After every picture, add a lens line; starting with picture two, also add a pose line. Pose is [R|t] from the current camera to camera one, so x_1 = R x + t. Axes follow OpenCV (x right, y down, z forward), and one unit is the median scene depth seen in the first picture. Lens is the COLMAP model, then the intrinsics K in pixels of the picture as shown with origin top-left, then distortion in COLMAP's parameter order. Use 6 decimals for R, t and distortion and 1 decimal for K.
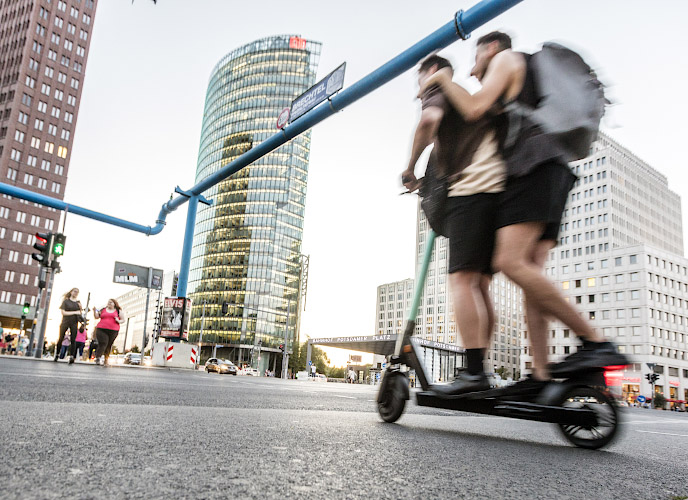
lens RADIAL K [[566.8, 0, 344.0], [0, 566.8, 250.0], [0, 0, 1]] dist [0.000492, 0.001599]
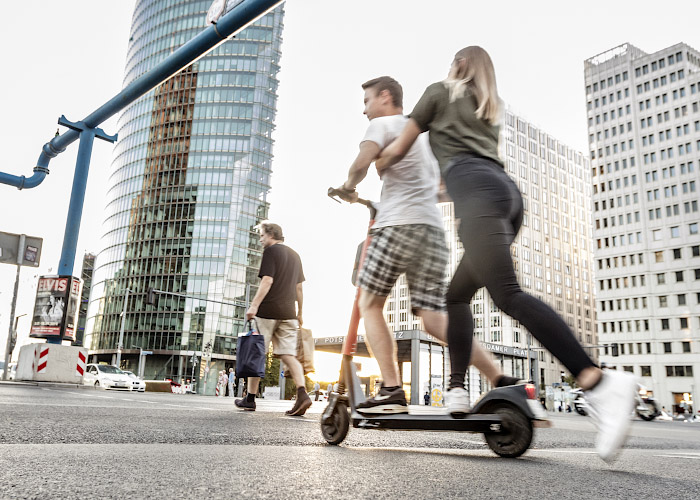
lens RADIAL K [[580.8, 0, 348.9], [0, 580.8, 262.4], [0, 0, 1]] dist [-0.002200, -0.003028]
pose [[0.994665, -0.051086, -0.089622, 0.100364], [0.048617, 0.998381, -0.029521, 0.100044], [0.090985, 0.025006, 0.995538, 0.343760]]
